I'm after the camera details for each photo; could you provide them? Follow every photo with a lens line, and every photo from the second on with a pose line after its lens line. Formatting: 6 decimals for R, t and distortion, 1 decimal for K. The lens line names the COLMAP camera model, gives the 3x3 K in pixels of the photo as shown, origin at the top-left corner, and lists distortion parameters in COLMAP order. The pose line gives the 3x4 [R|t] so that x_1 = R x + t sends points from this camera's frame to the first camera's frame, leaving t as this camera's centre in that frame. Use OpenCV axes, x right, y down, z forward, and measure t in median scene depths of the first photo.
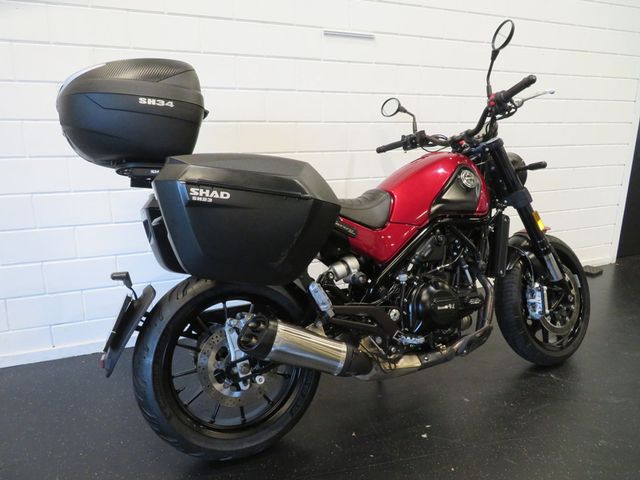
lens RADIAL K [[456.1, 0, 308.7], [0, 456.1, 240.6], [0, 0, 1]] dist [-0.006136, 0.012662]
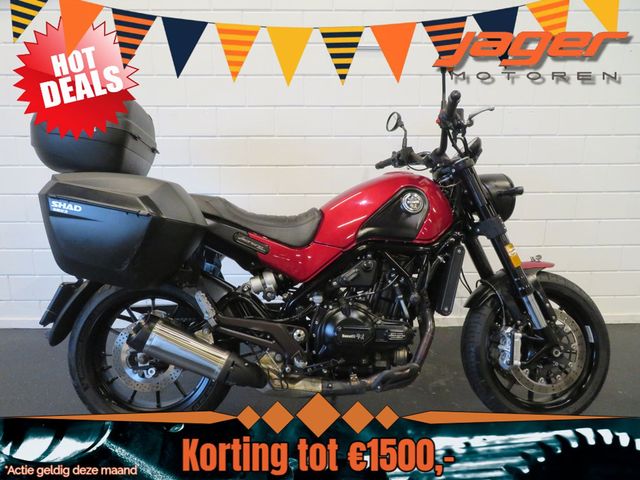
lens RADIAL K [[456.1, 0, 308.2], [0, 456.1, 242.3], [0, 0, 1]] dist [-0.006136, 0.012662]
pose [[0.925919, 0.088080, -0.367310, 0.529440], [-0.089239, 0.995914, 0.013865, -0.052605], [0.367030, 0.019941, 0.929995, 0.073940]]
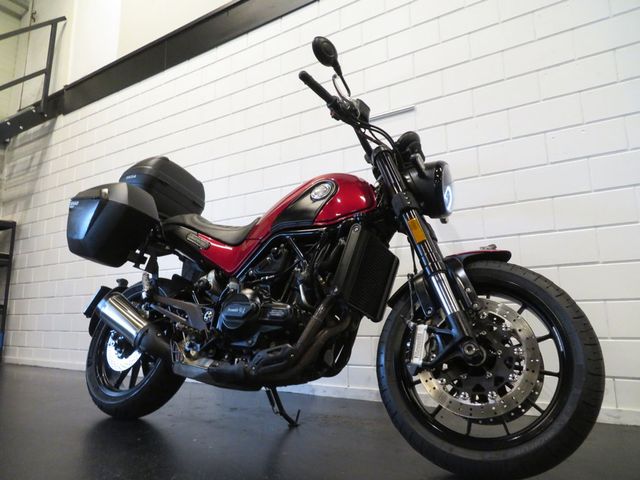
lens RADIAL K [[456.1, 0, 316.2], [0, 456.1, 234.5], [0, 0, 1]] dist [-0.006136, 0.012662]
pose [[0.550976, -0.160381, -0.818965, 1.156152], [-0.188783, 0.931966, -0.309518, 0.248710], [0.812888, 0.325143, 0.483213, 0.604500]]
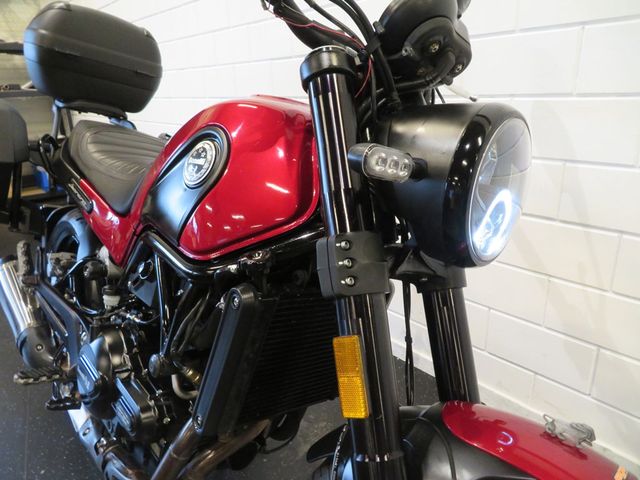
lens RADIAL K [[456.1, 0, 317.8], [0, 456.1, 227.6], [0, 0, 1]] dist [-0.006136, 0.012662]
pose [[0.305933, 0.275079, -0.911447, 0.814942], [-0.188676, 0.955879, 0.225159, -0.202370], [0.933170, 0.103084, 0.344336, 1.016878]]
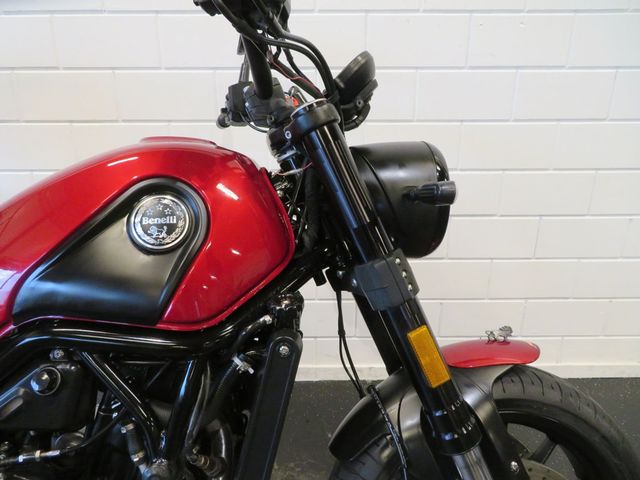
lens RADIAL K [[456.1, 0, 315.8], [0, 456.1, 238.0], [0, 0, 1]] dist [-0.006136, 0.012662]
pose [[0.919025, 0.131175, -0.371734, 0.622989], [-0.099589, 0.989681, 0.103020, -0.180153], [0.381411, -0.057658, 0.922605, 0.765765]]
